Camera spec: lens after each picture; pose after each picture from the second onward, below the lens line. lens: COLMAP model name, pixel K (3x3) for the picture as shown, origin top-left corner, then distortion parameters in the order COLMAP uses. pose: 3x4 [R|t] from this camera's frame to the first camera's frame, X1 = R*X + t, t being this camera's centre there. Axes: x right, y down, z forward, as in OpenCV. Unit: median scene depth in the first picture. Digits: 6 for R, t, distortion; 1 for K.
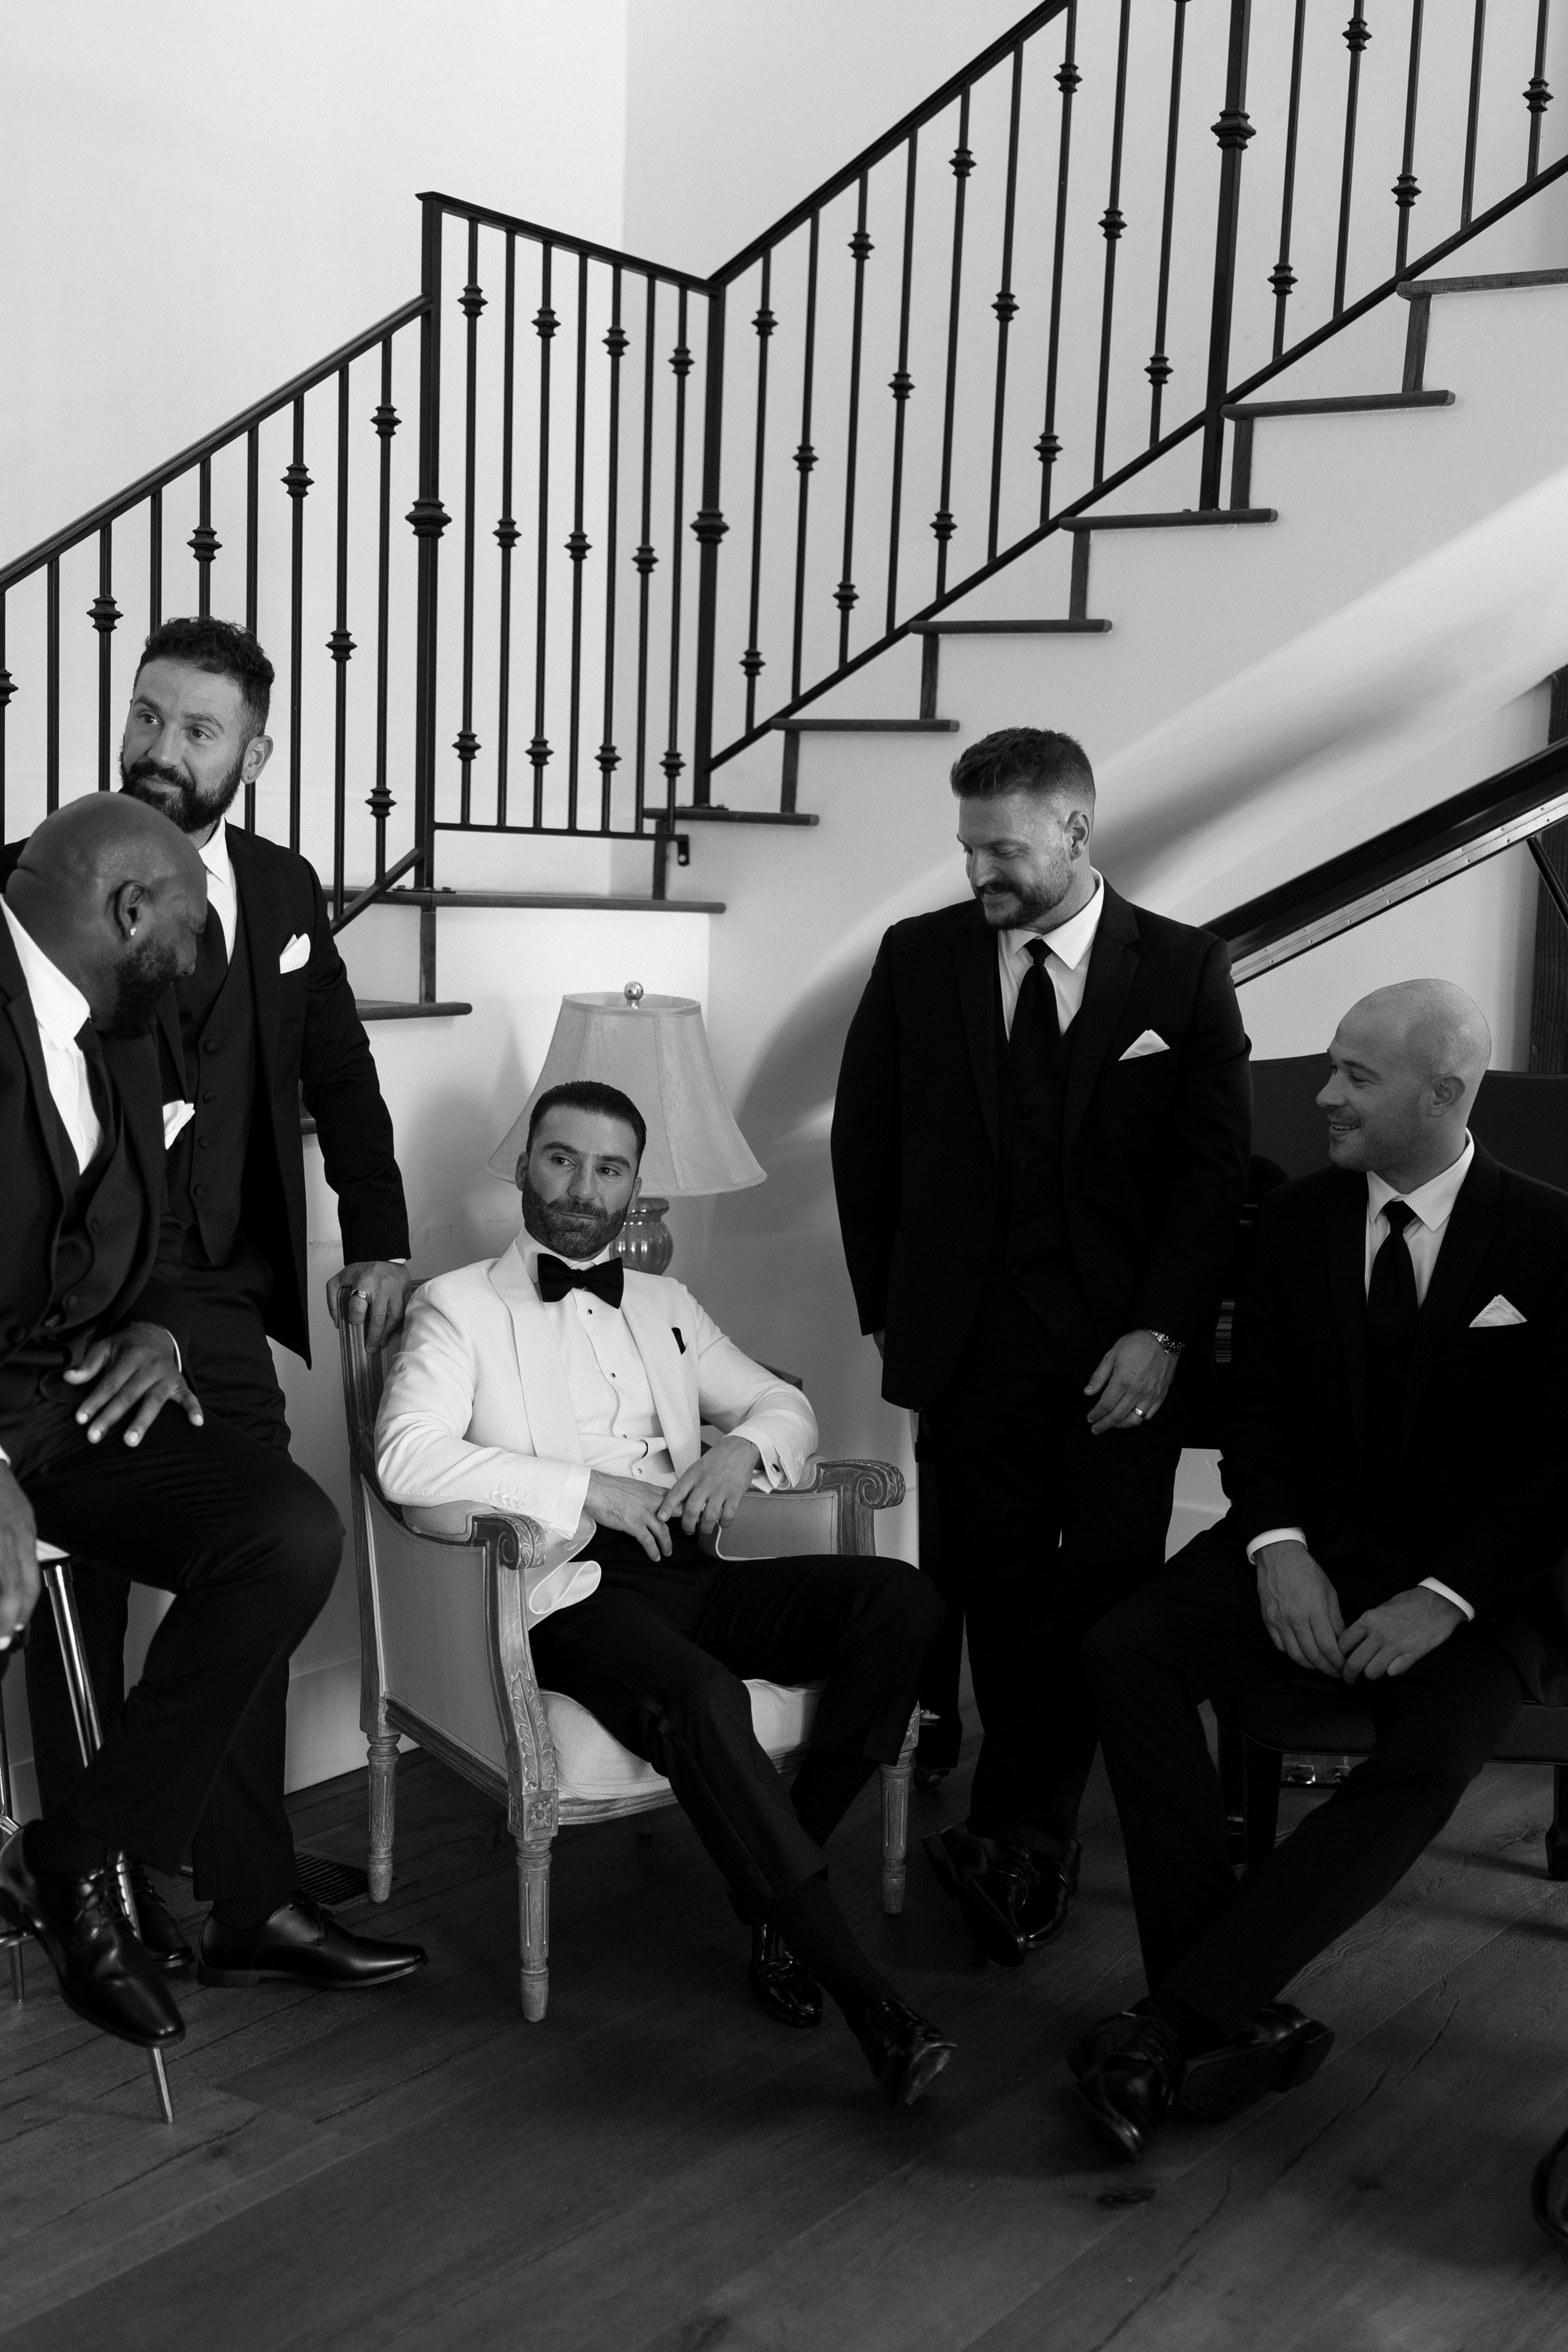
lens RADIAL K [[2841.9, 0, 787.2], [0, 2841.9, 1220.2], [0, 0, 1]] dist [0.185710, -0.433502]
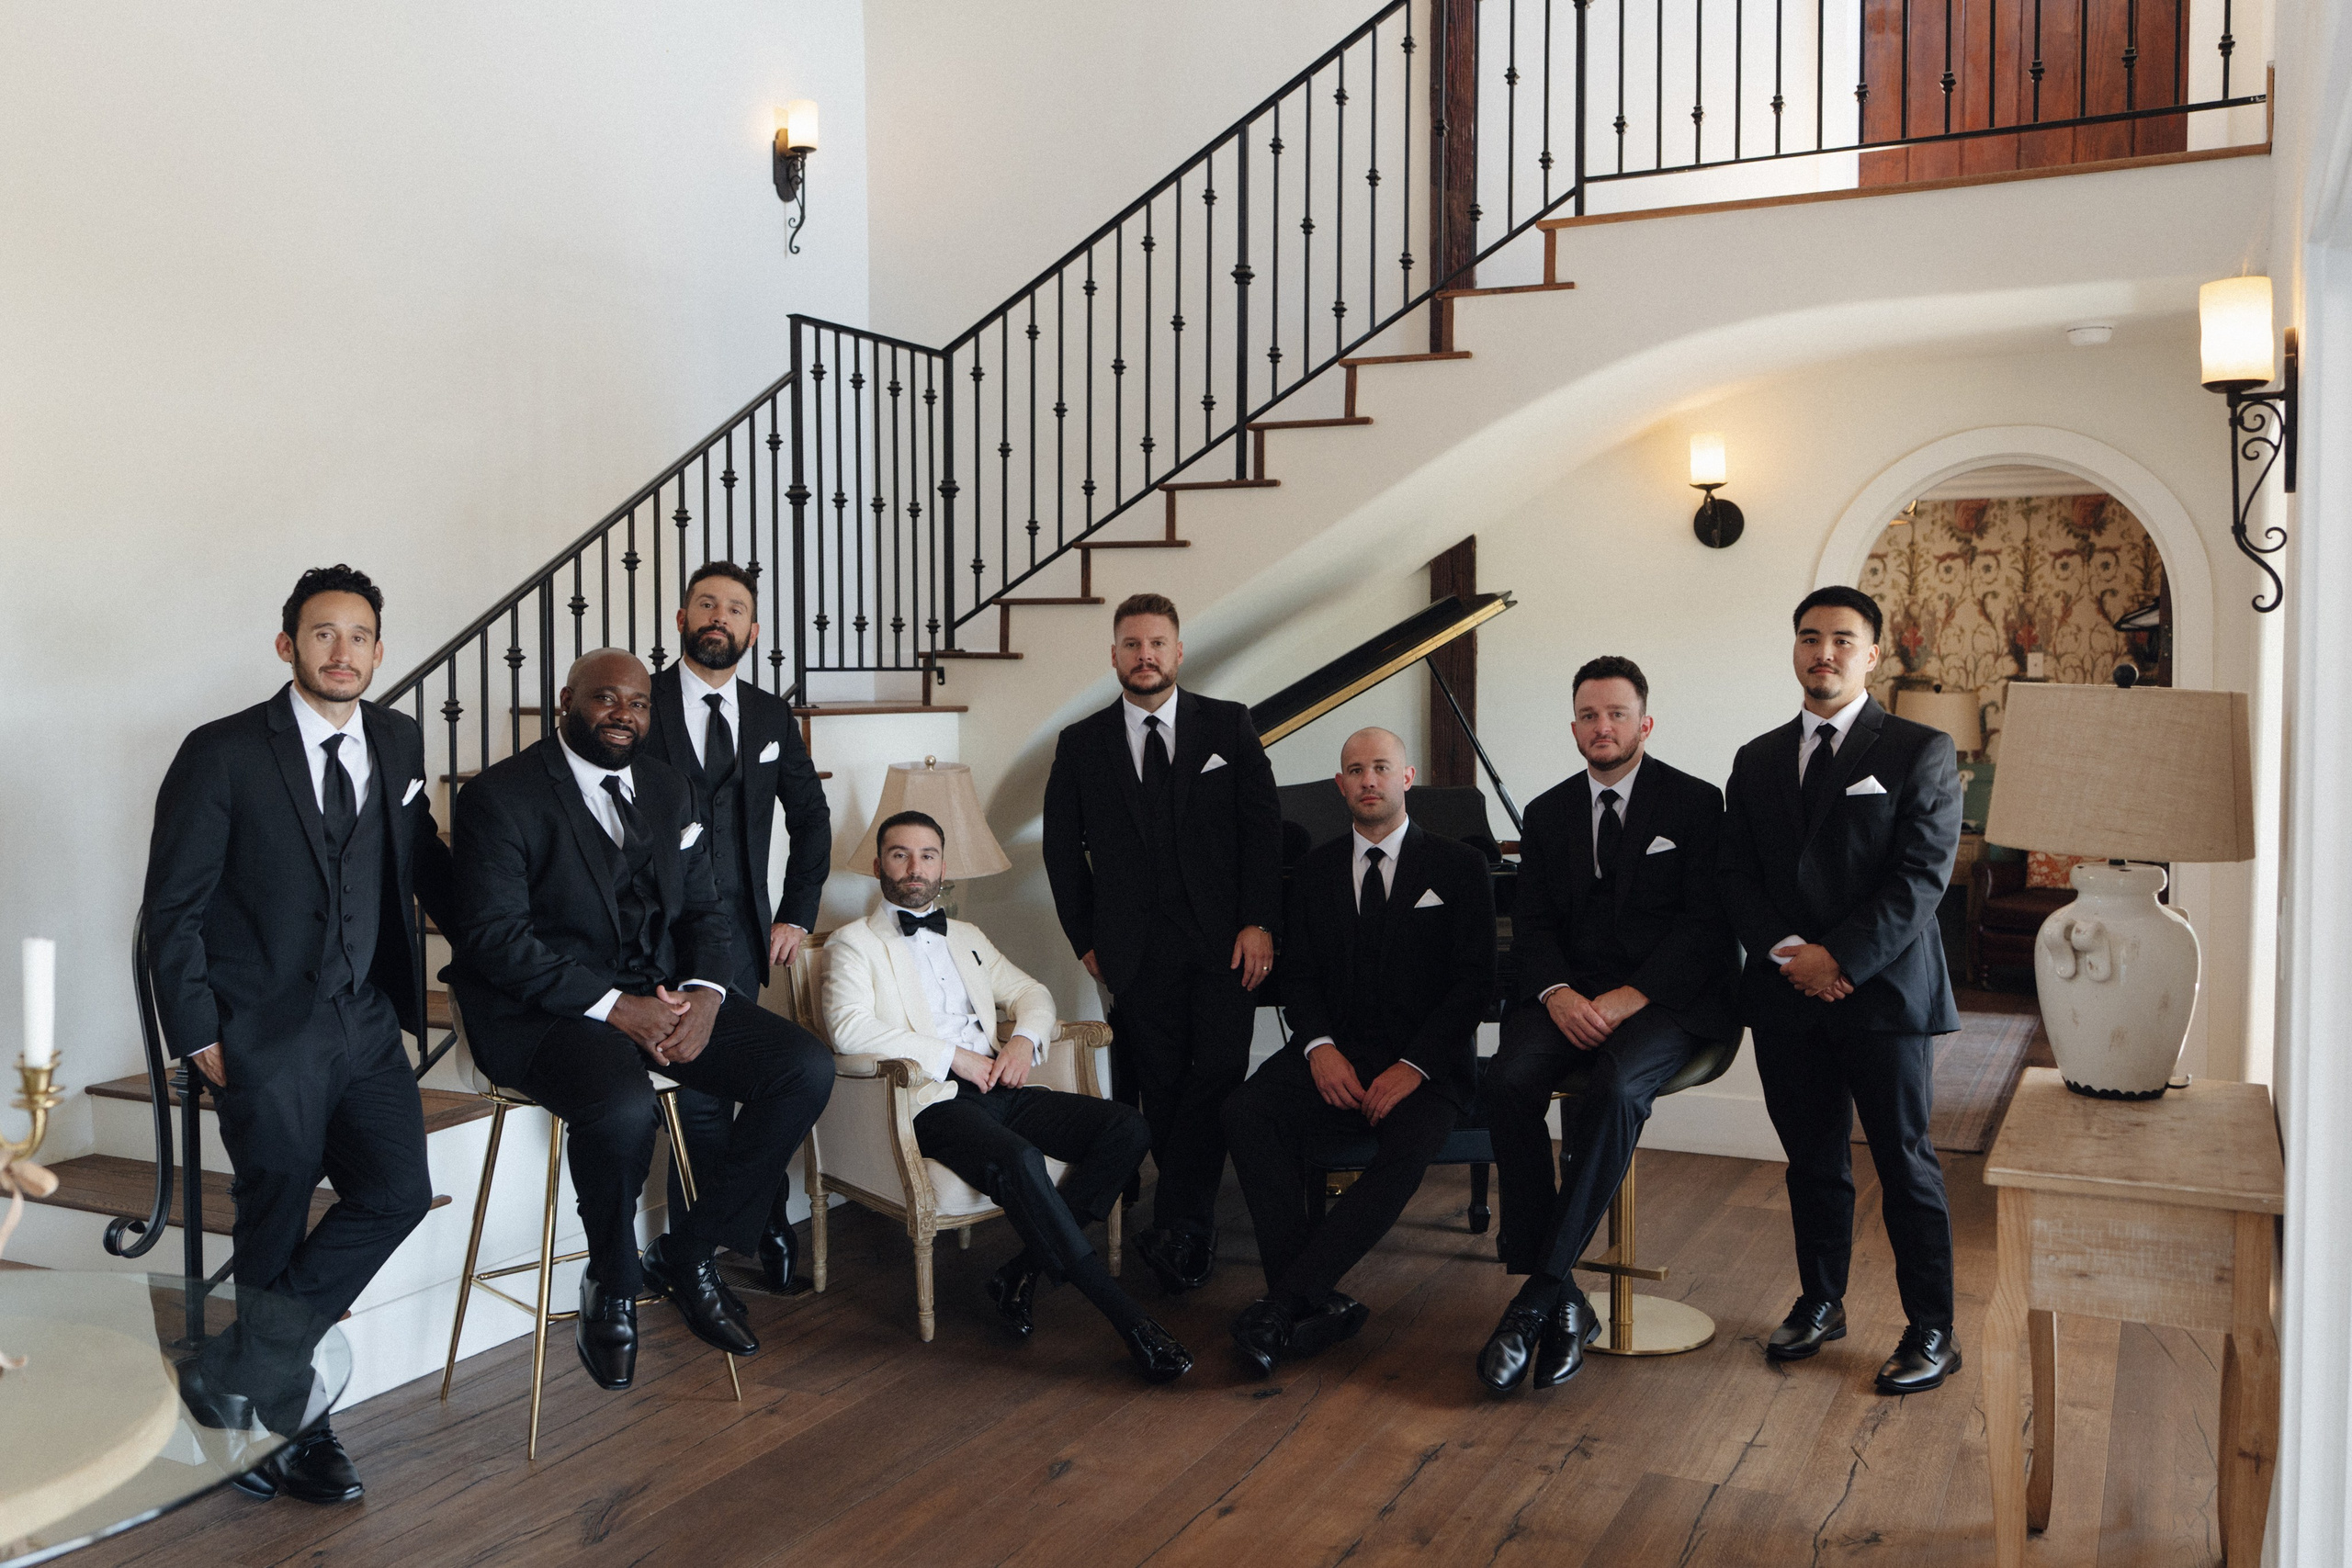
lens RADIAL K [[2018.0, 0, 1176.0], [0, 2018.0, 784.0], [0, 0, 1]] dist [-0.000861, -0.009007]
pose [[0.989715, -0.042507, 0.136592, -0.073148], [0.050853, 0.997008, -0.058209, 0.011925], [-0.133709, 0.064556, 0.988916, -0.220886]]
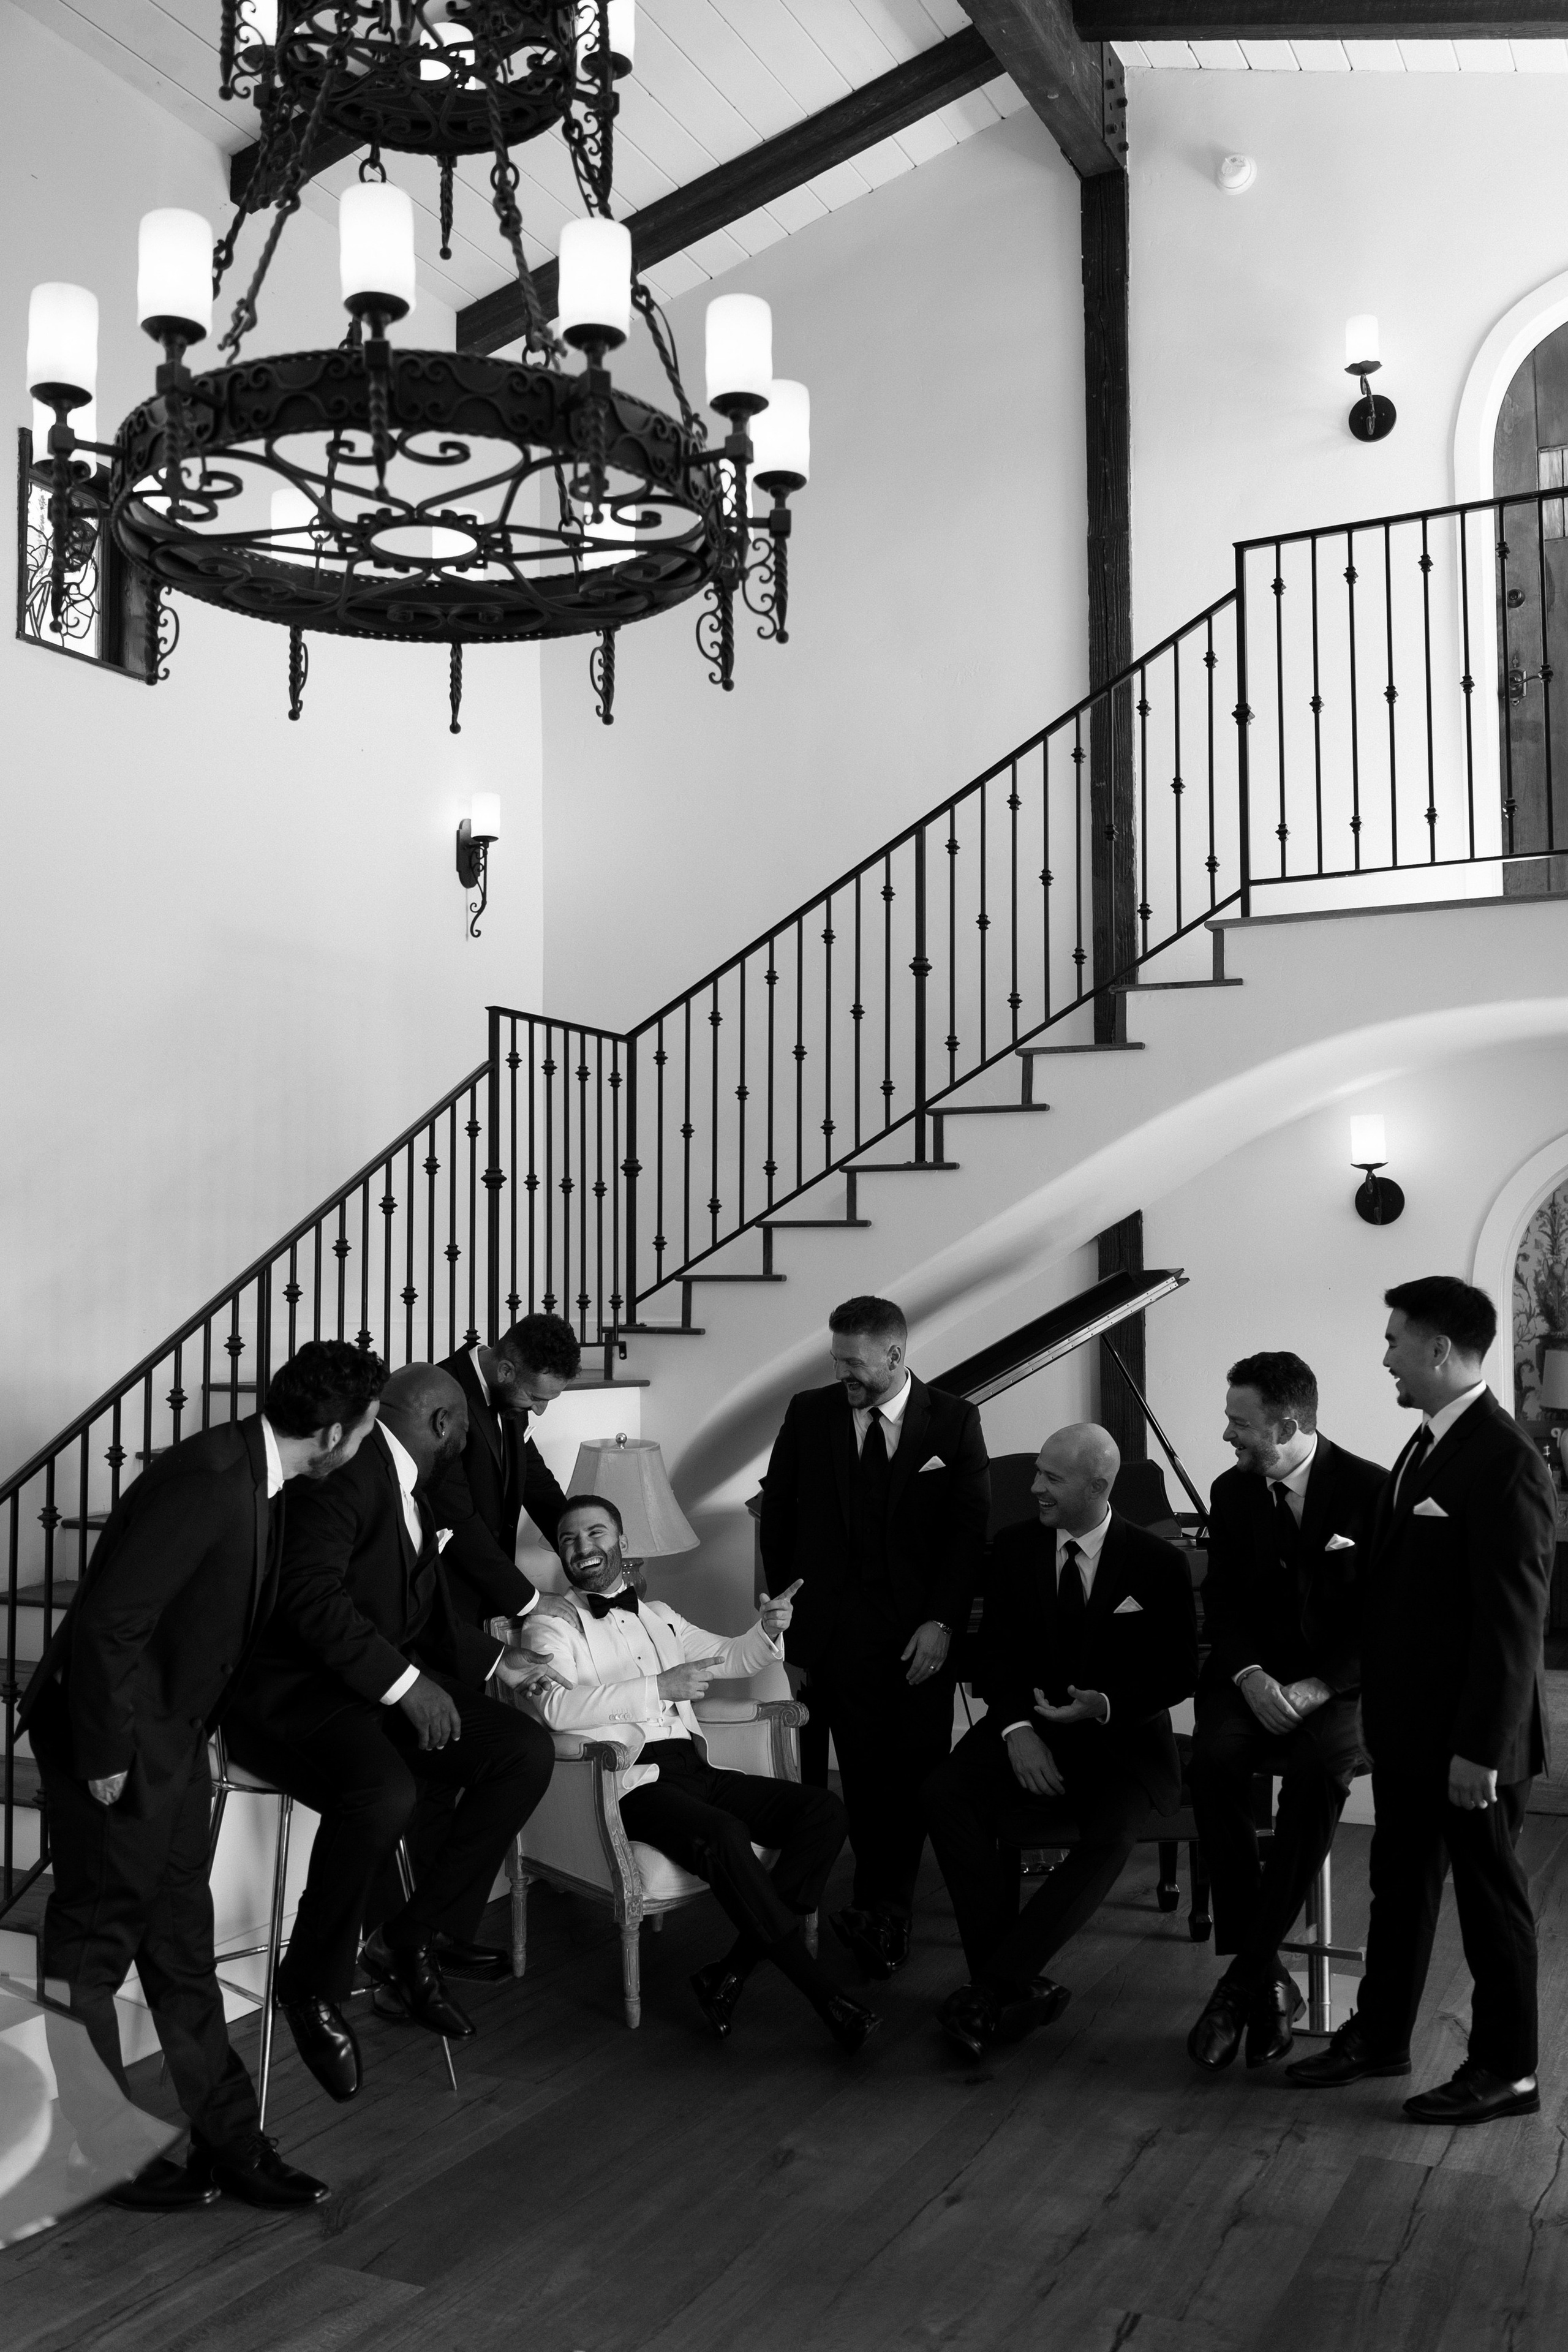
lens RADIAL K [[2070.6, 0, 811.9], [0, 2070.6, 1217.7], [0, 0, 1]] dist [0.000328, -0.076961]
pose [[0.987652, -0.029836, 0.153799, -0.128421], [0.053917, 0.986462, -0.154874, -0.010694], [-0.147096, 0.161254, 0.975889, -0.279100]]
